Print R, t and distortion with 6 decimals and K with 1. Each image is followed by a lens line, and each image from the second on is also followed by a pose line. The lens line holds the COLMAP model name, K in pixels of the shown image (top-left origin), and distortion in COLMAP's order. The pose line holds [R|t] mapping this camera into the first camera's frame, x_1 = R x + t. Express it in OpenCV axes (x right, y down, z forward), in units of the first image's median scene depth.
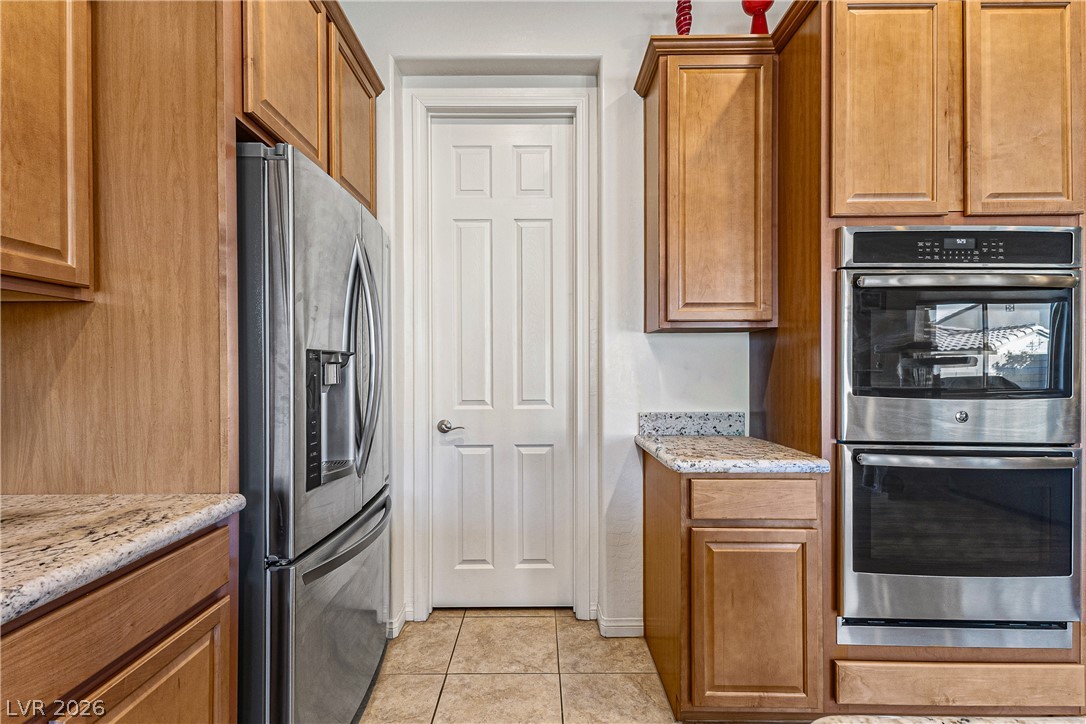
lens RADIAL K [[497.3, 0, 537.8], [0, 497.3, 366.7], [0, 0, 1]] dist [0.017670, -0.003925]
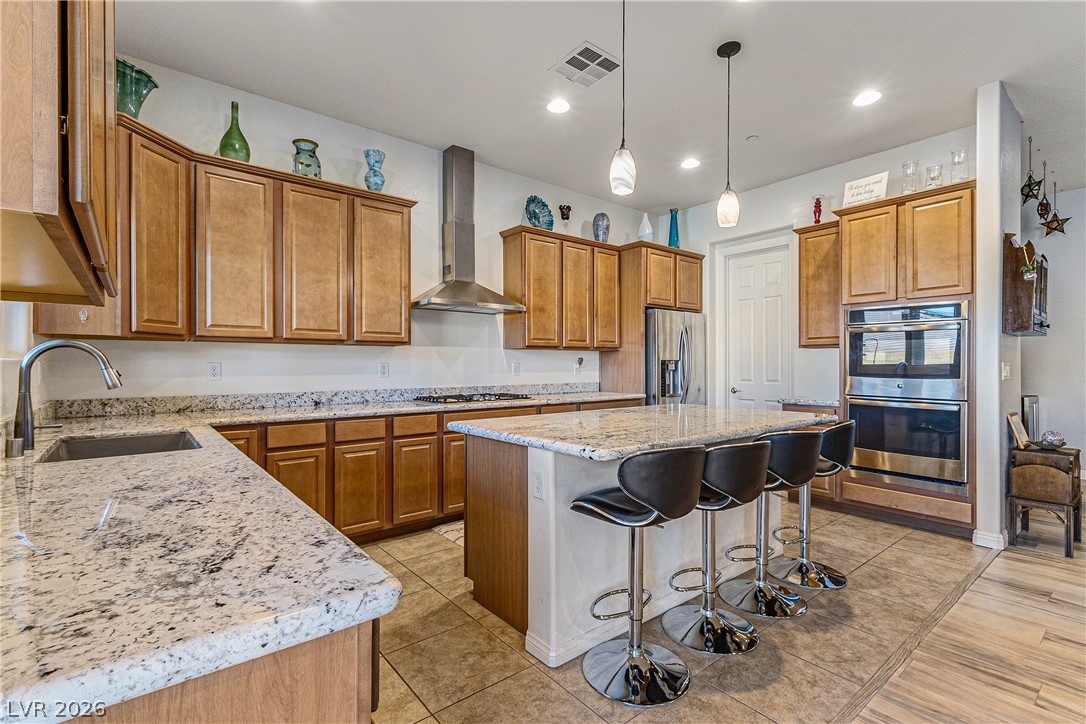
lens RADIAL K [[497.3, 0, 541.2], [0, 497.3, 361.1], [0, 0, 1]] dist [0.017670, -0.003925]
pose [[0.631259, -0.004040, -0.775561, 1.402959], [-0.000227, 0.999985, -0.005394, -0.003982], [0.775572, 0.003581, 0.631249, -1.554334]]
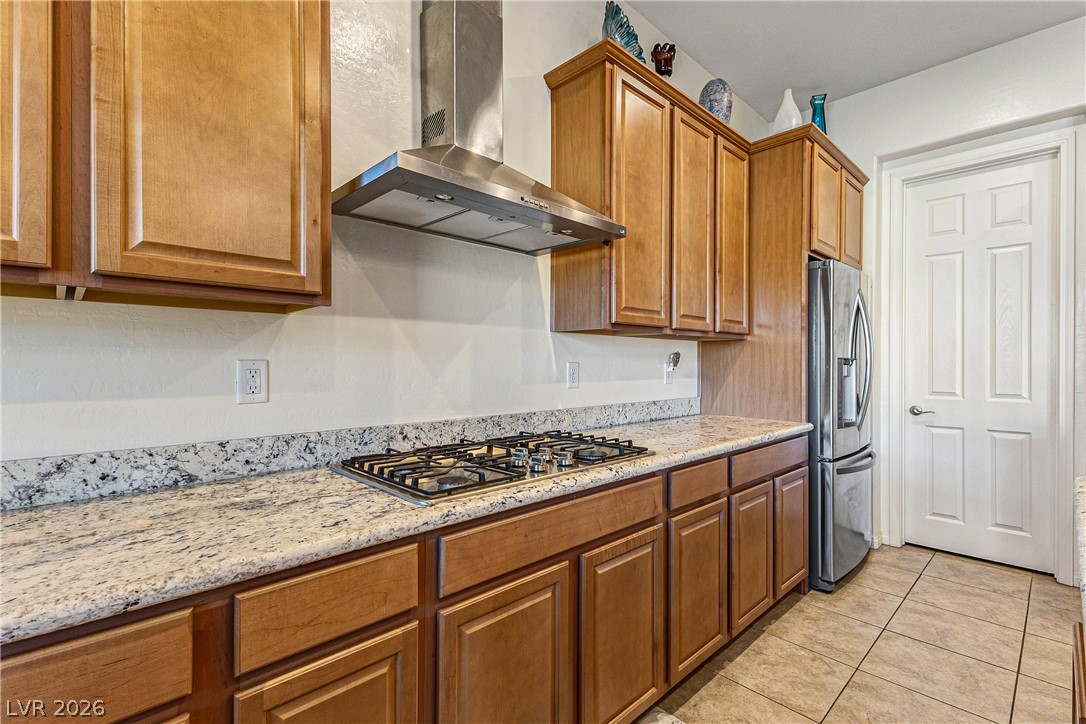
lens RADIAL K [[497.3, 0, 538.5], [0, 497.3, 363.3], [0, 0, 1]] dist [0.017670, -0.003925]
pose [[0.694026, 0.004678, -0.719935, 0.109204], [-0.005135, 0.999986, 0.001548, -0.006853], [0.719931, 0.002623, 0.694040, -0.921609]]
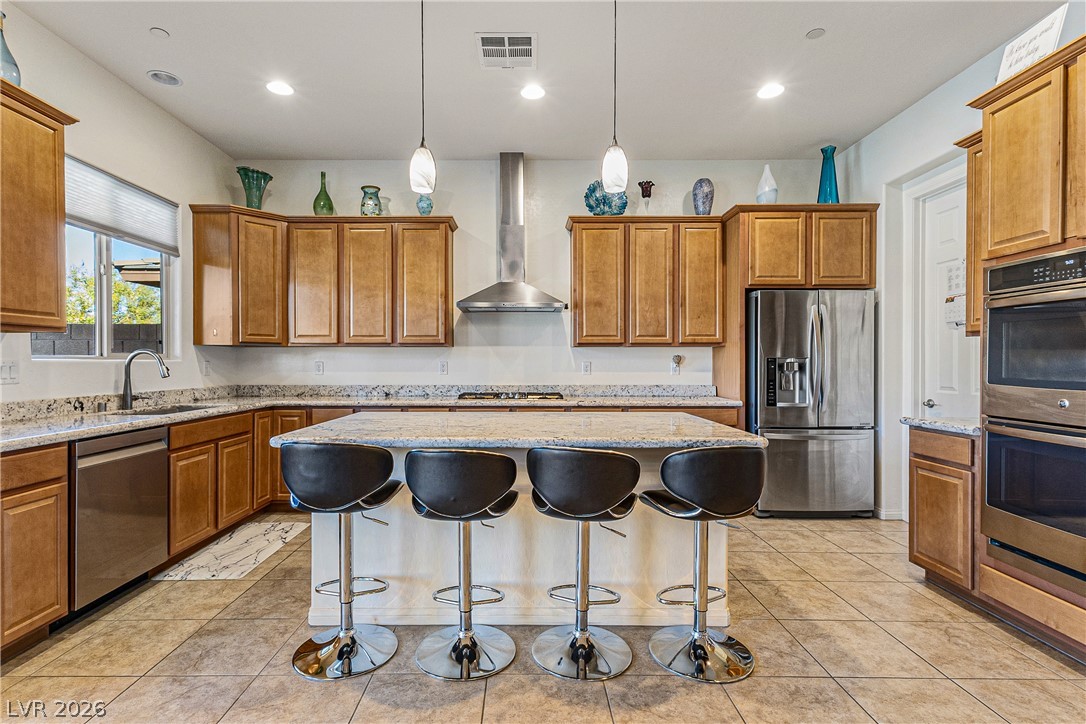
lens RADIAL K [[527.9, 0, 523.8], [0, 527.9, 363.4], [0, 0, 1]] dist [0.016966, -0.000898]
pose [[-0.002382, 0.000673, -0.999997, 1.913219], [0.000050, 1.000000, 0.000673, -0.001750], [0.999997, -0.000049, -0.002382, -0.297679]]
